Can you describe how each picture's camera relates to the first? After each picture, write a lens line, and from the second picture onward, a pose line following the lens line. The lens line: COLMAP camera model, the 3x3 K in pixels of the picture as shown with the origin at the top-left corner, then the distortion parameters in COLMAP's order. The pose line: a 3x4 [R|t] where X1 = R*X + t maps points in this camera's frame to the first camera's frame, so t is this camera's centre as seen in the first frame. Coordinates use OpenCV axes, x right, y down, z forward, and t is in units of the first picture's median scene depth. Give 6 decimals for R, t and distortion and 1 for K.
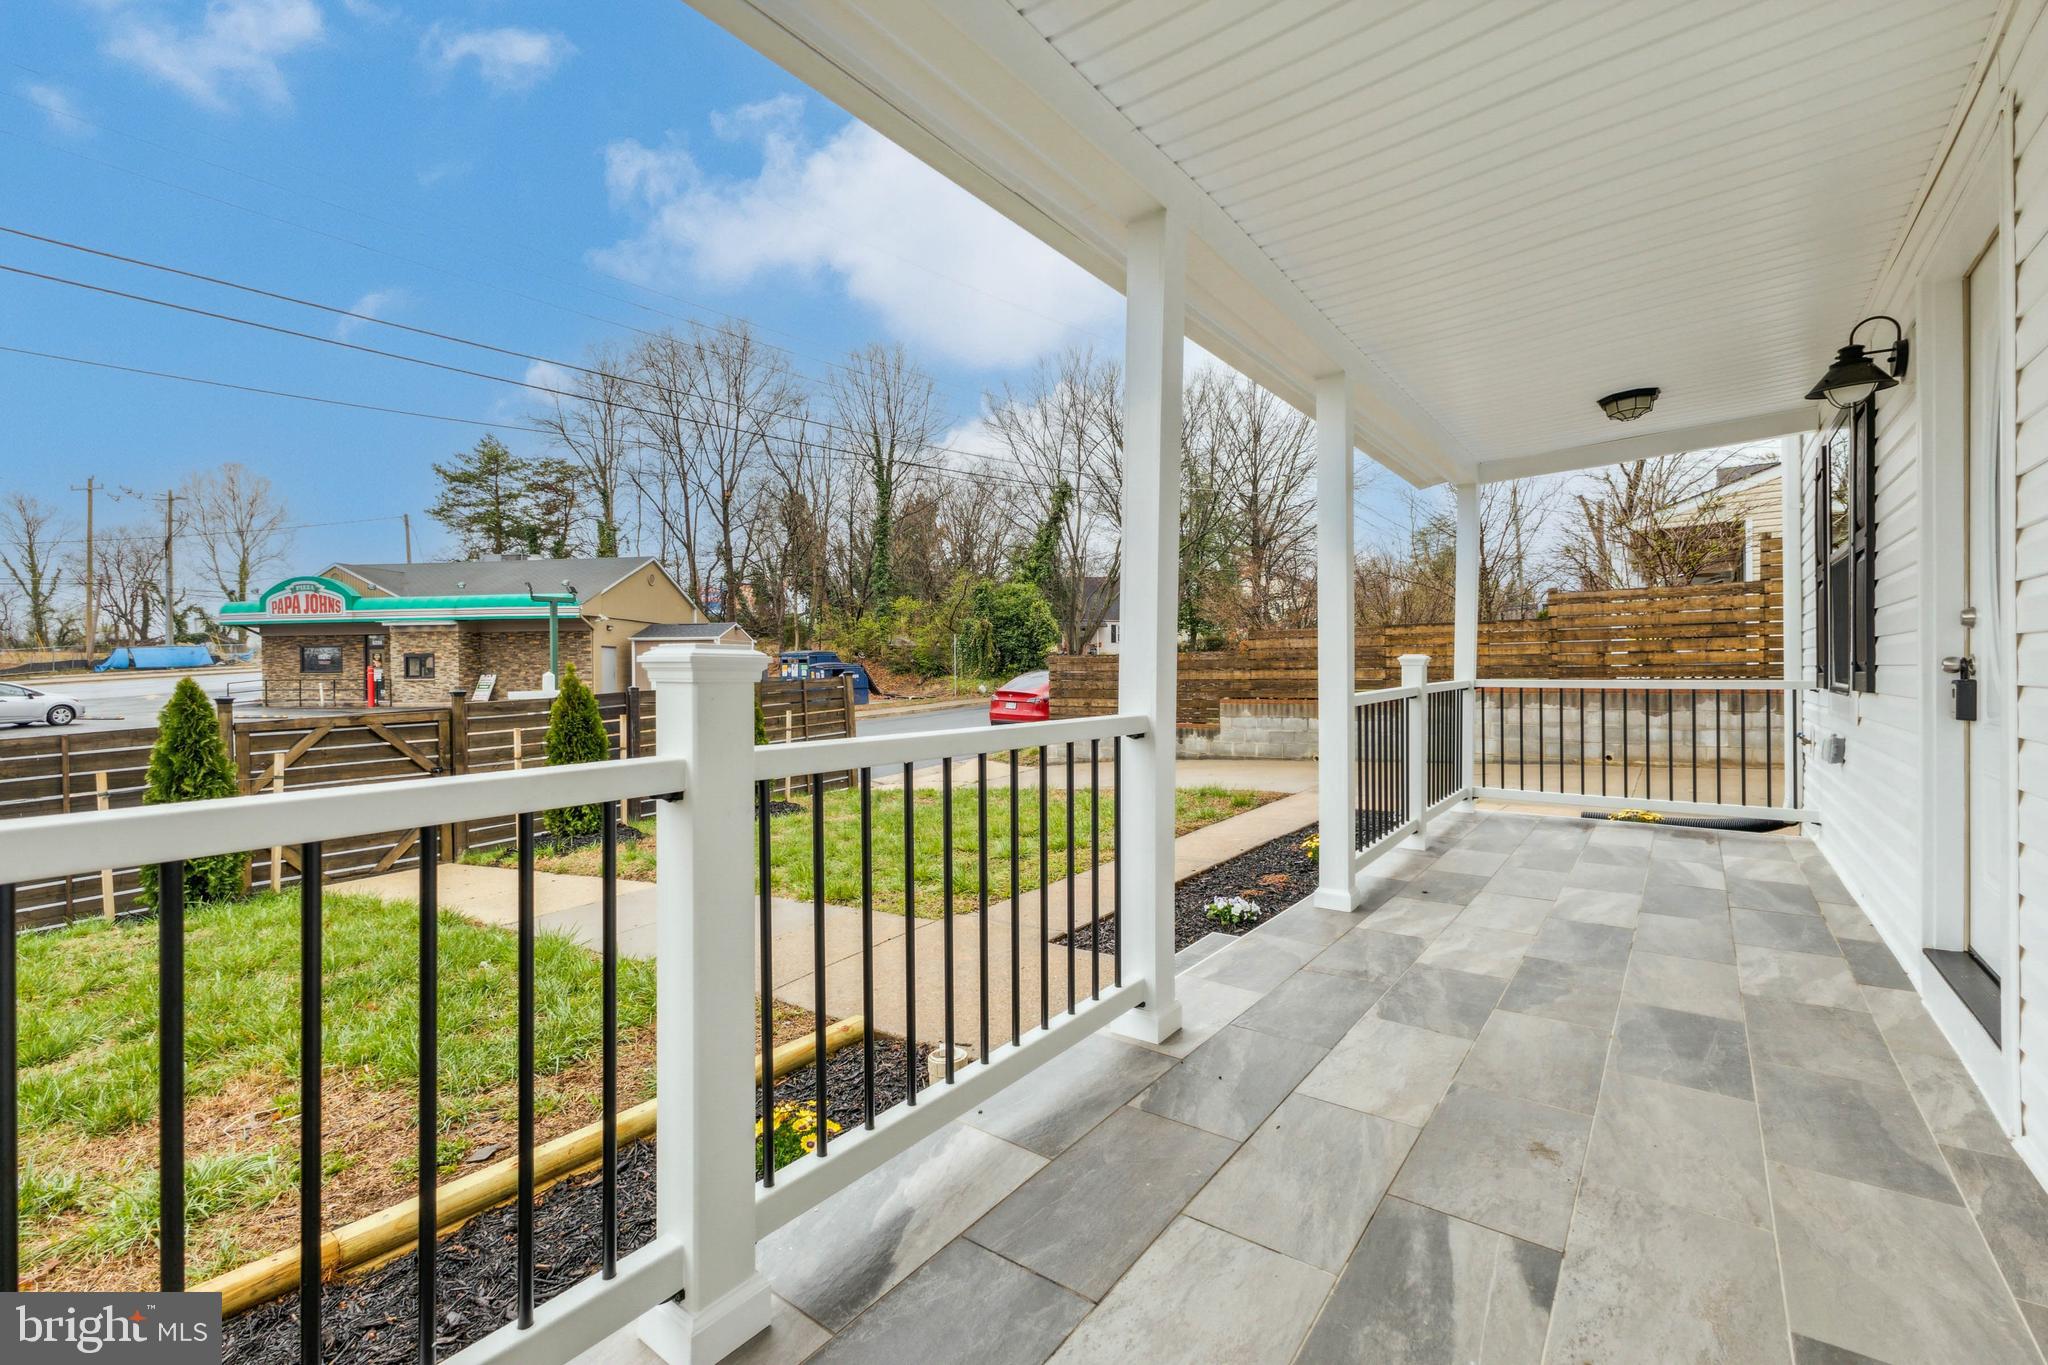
lens RADIAL K [[888.5, 0, 1018.8], [0, 888.5, 672.6], [0, 0, 1]] dist [0.010741, -0.003507]
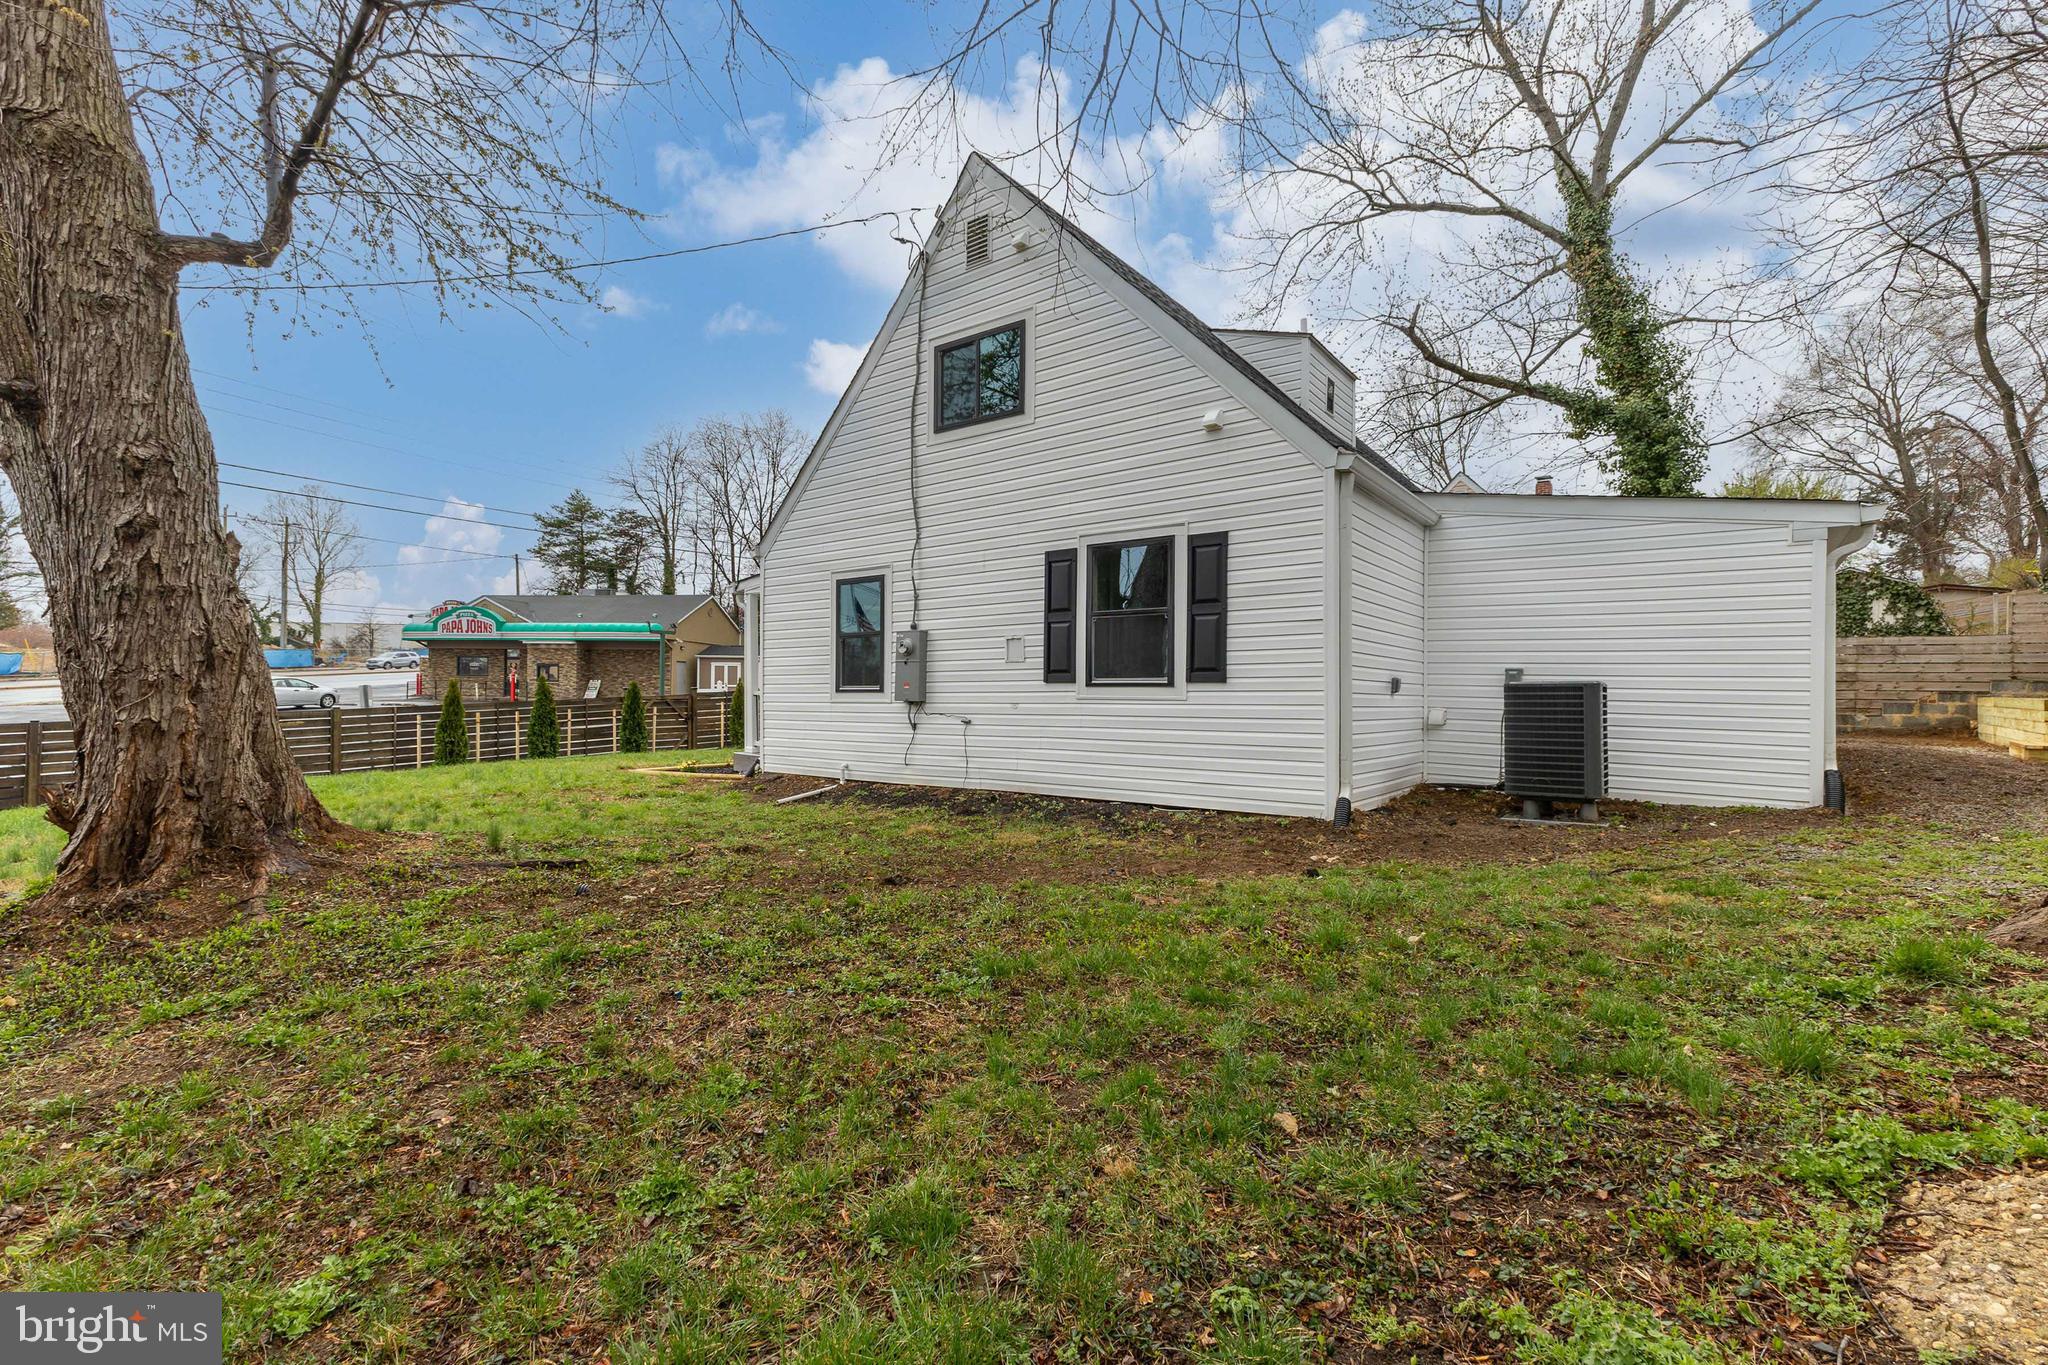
lens RADIAL K [[888.5, 0, 1021.1], [0, 888.5, 688.1], [0, 0, 1]] dist [0.010741, -0.003507]
pose [[0.999664, 0.021497, -0.014488, 0.062816], [-0.021510, 0.999768, -0.000759, 0.001312], [0.014468, 0.001070, 0.999895, -0.268321]]
